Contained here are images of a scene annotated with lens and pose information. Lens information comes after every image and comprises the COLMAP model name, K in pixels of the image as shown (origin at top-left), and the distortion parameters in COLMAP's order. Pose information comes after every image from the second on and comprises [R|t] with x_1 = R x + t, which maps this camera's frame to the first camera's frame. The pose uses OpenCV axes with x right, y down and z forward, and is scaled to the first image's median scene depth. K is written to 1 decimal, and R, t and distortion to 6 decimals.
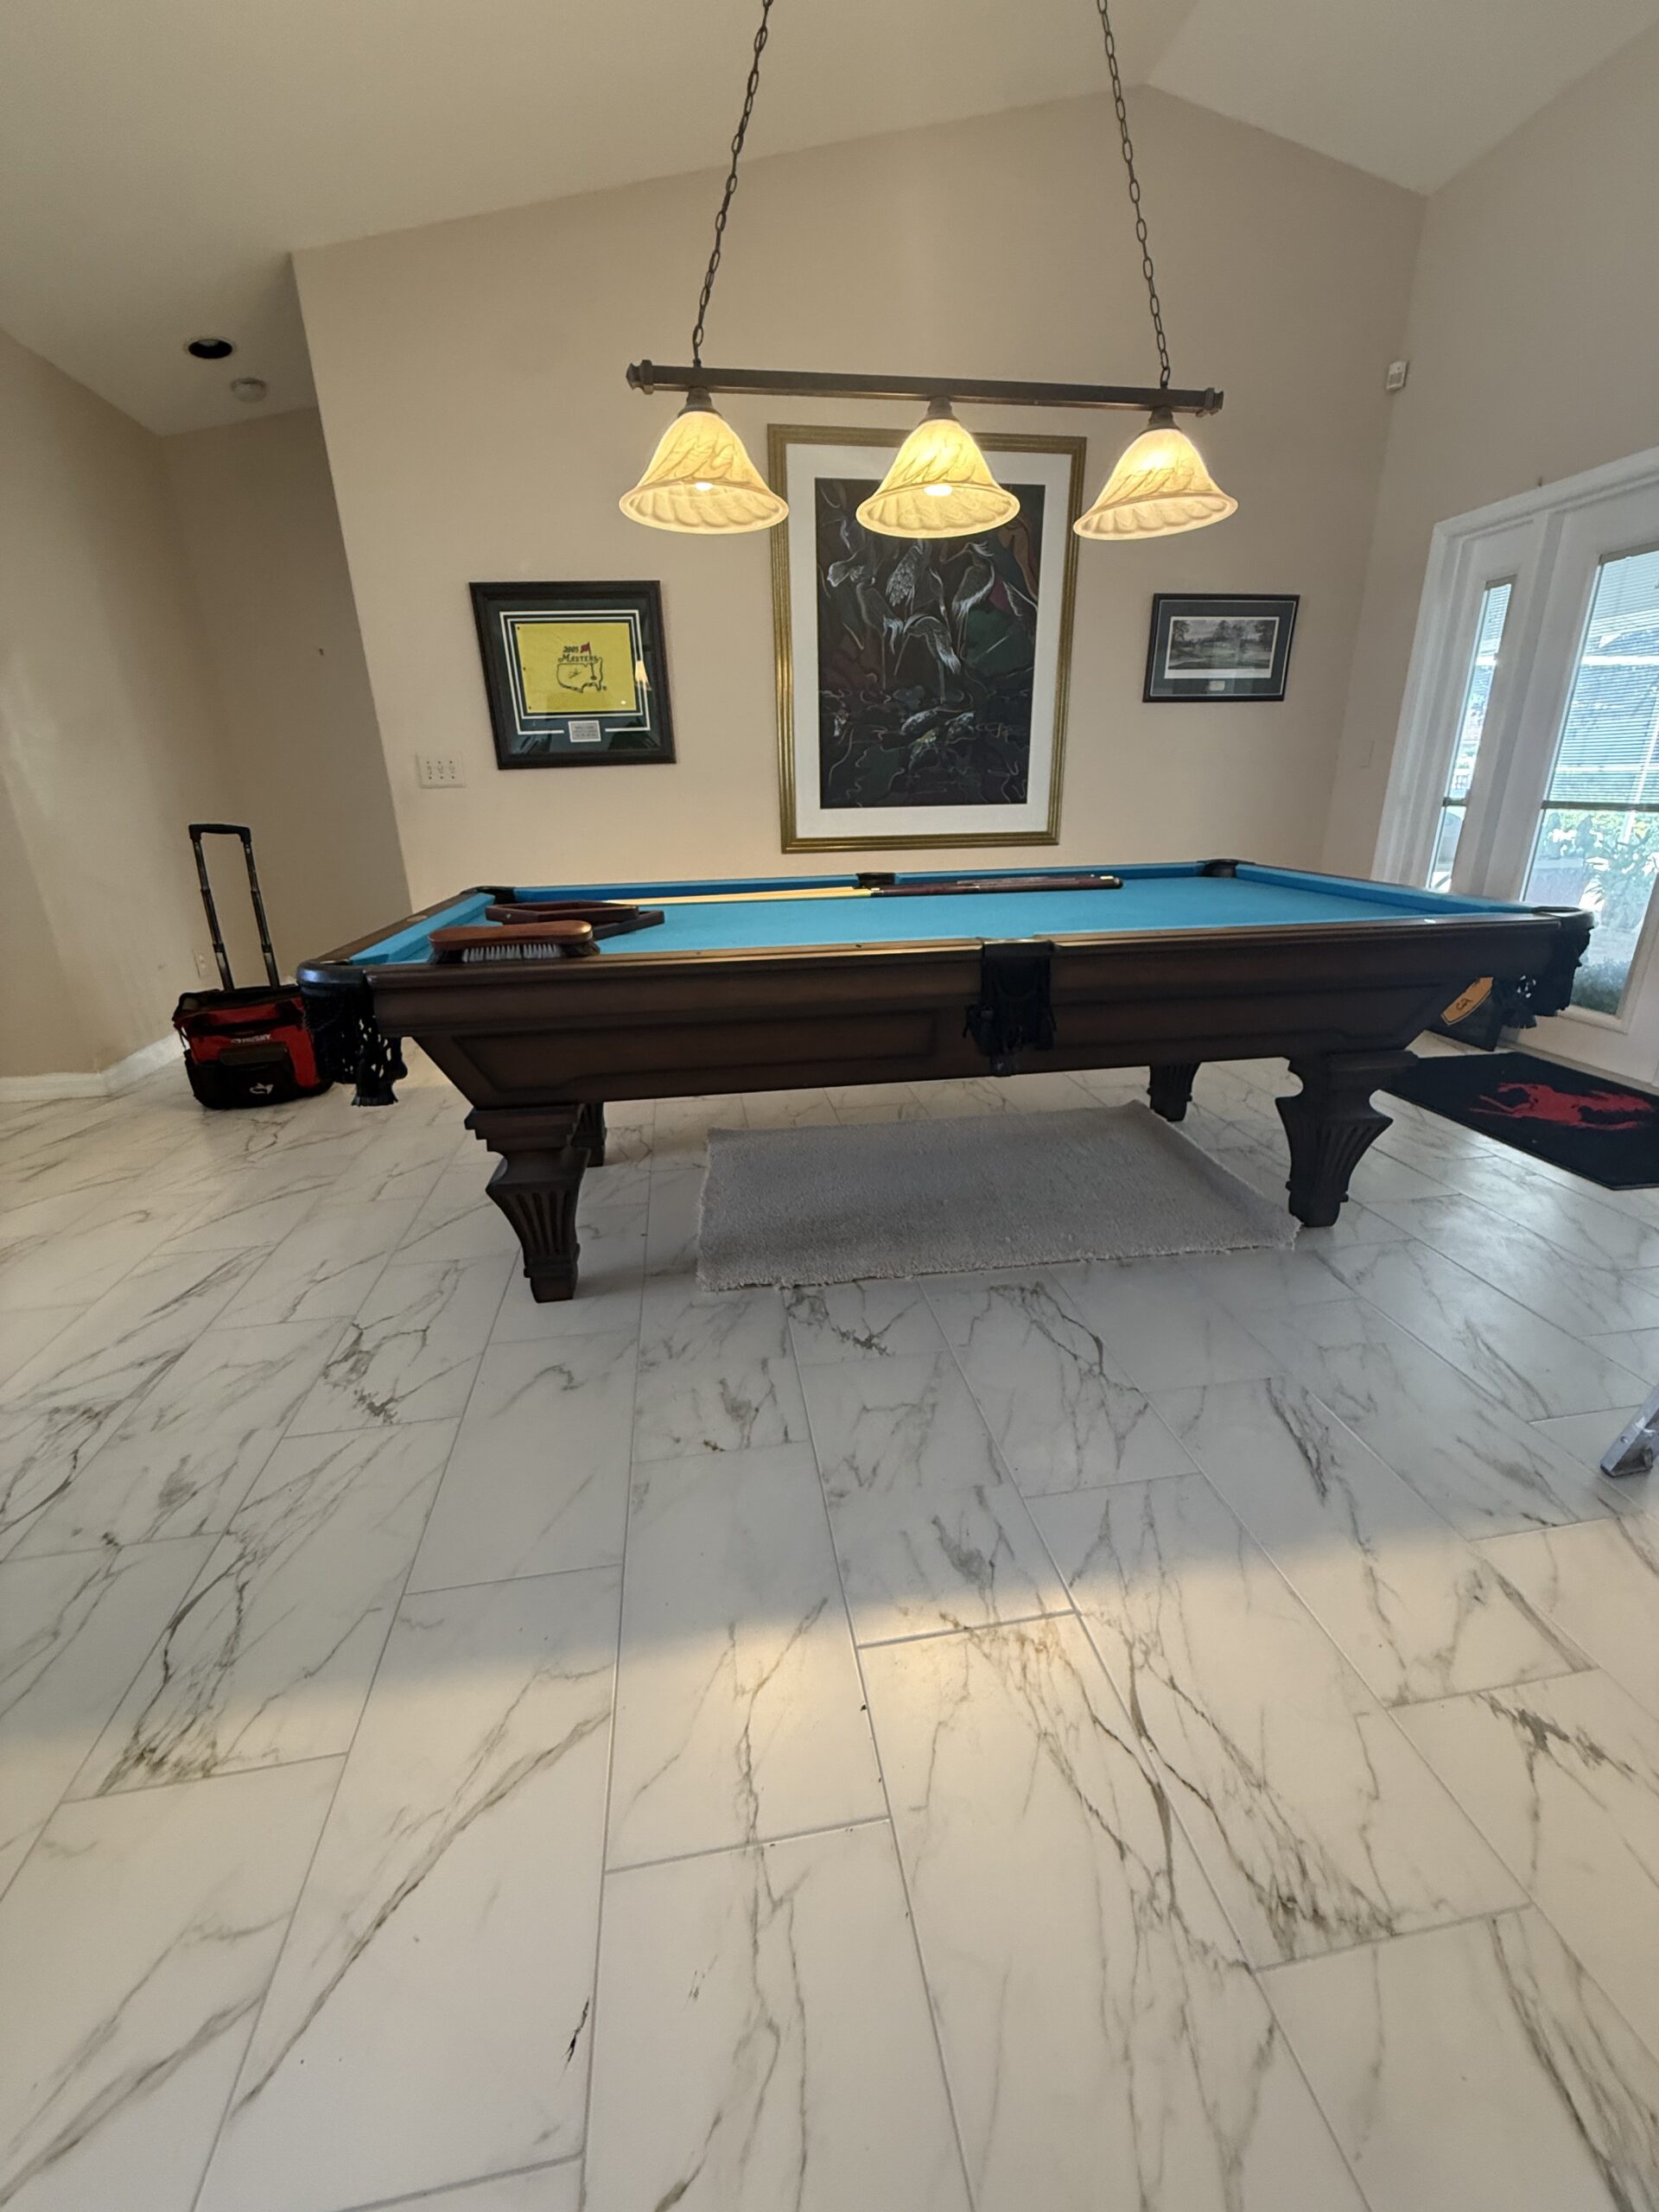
lens RADIAL K [[887.3, 0, 834.2], [0, 887.3, 1099.8], [0, 0, 1]] dist [-0.001088, 0.000040]
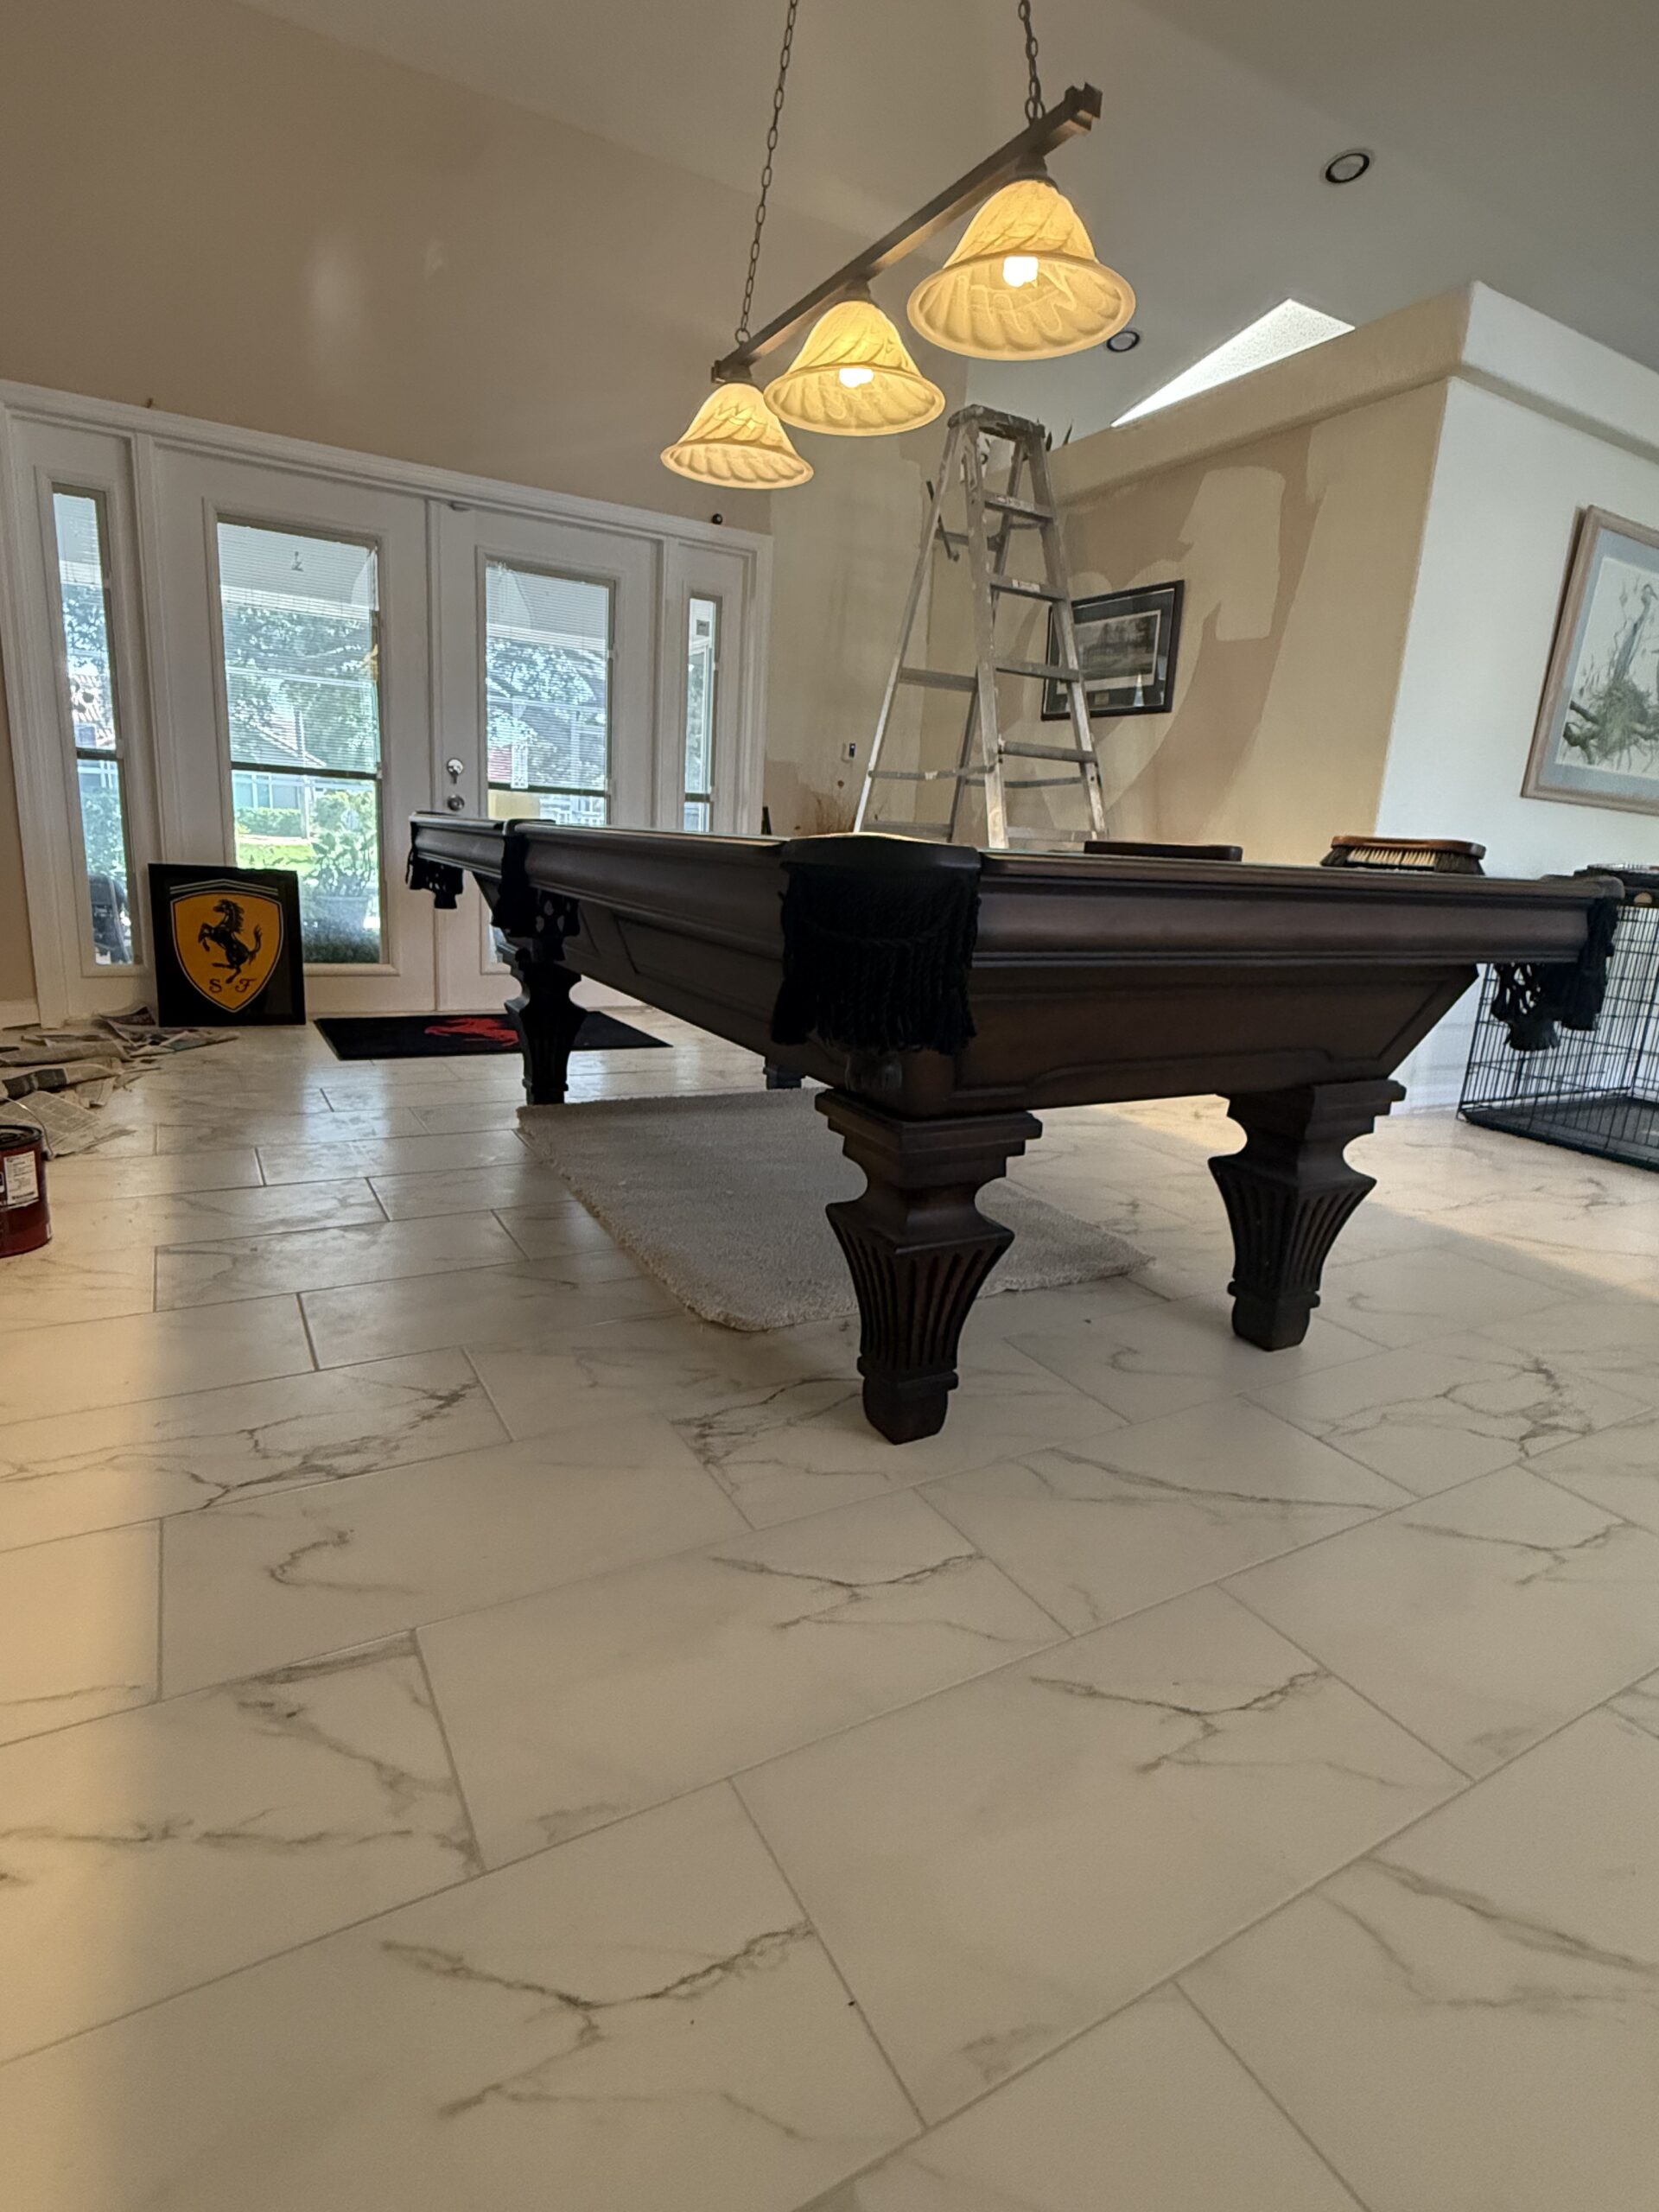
lens RADIAL K [[1126.4, 0, 834.5], [0, 1126.4, 1099.9], [0, 0, 1]] dist [-0.000721, -0.000126]
pose [[-0.348941, -0.209776, 0.913364, -0.977955], [0.266705, 0.912093, 0.311376, -0.354185], [-0.898393, 0.352250, -0.262318, 1.447498]]
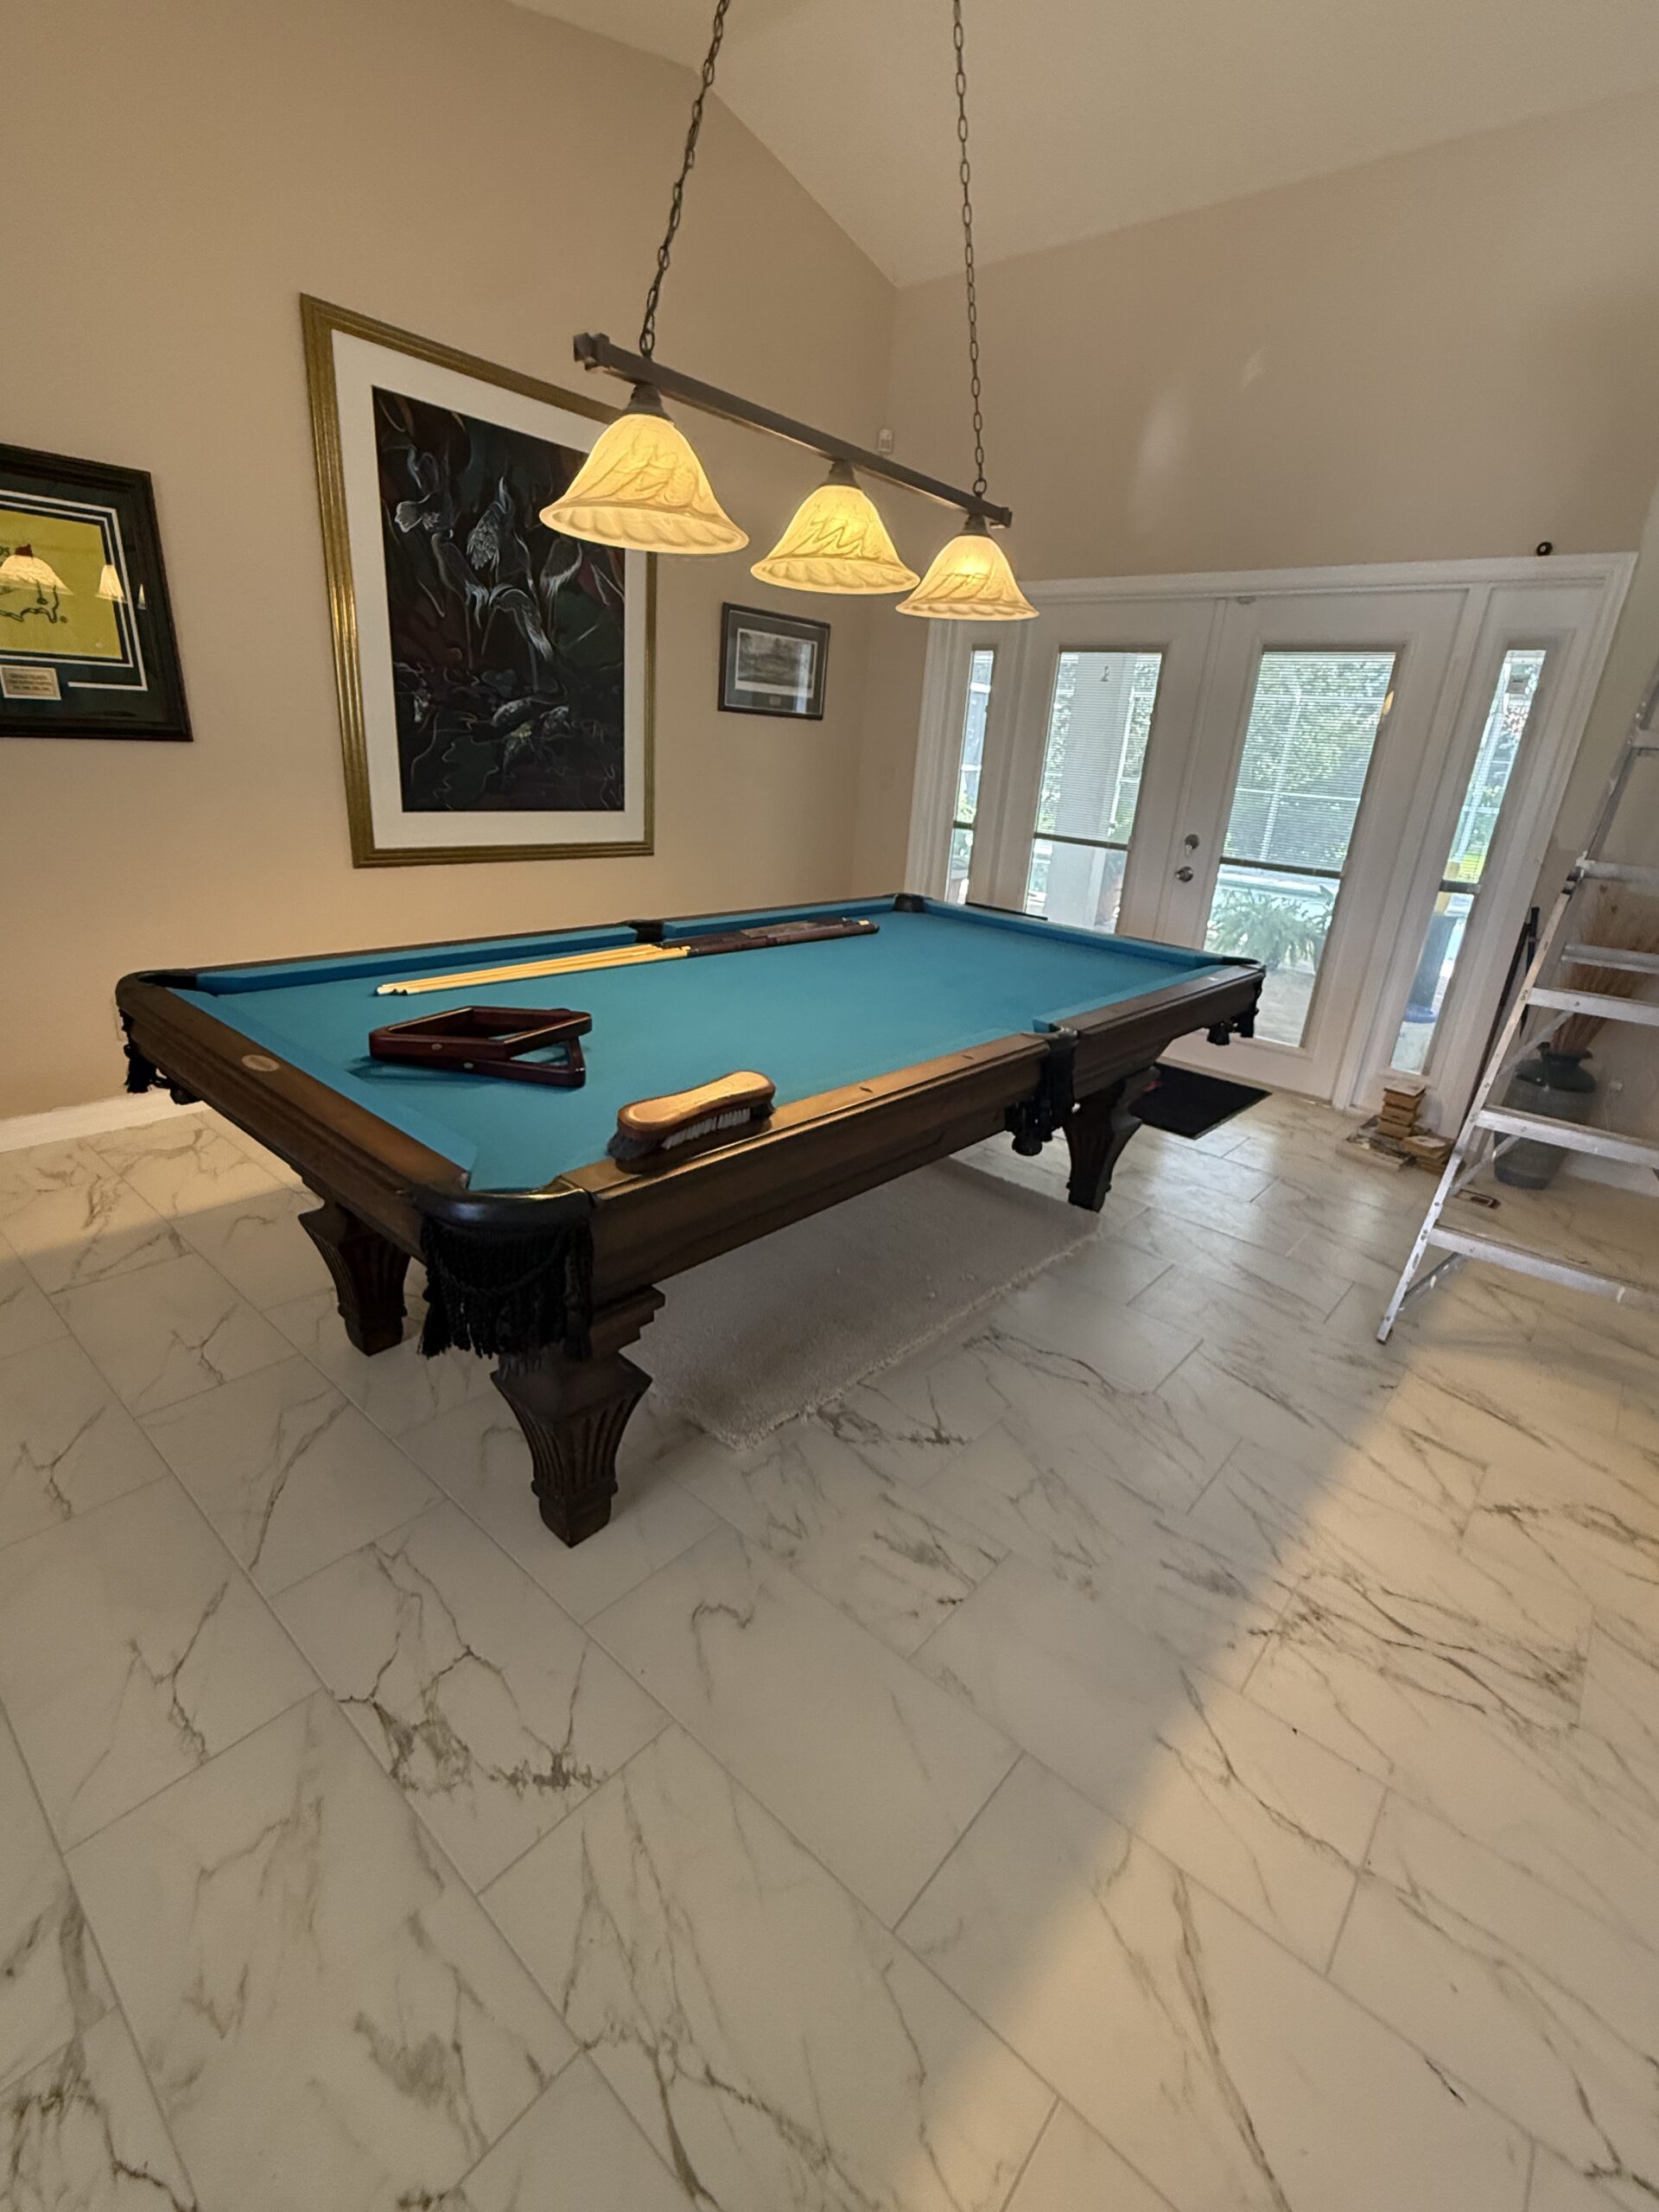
lens RADIAL K [[978.3, 0, 830.9], [0, 978.3, 1106.6], [0, 0, 1]] dist [-0.001080, -0.000213]
pose [[0.765090, -0.155050, 0.624977, -0.589397], [0.134484, 0.987649, 0.080391, -0.171385], [-0.629723, 0.022543, 0.776493, 0.184930]]
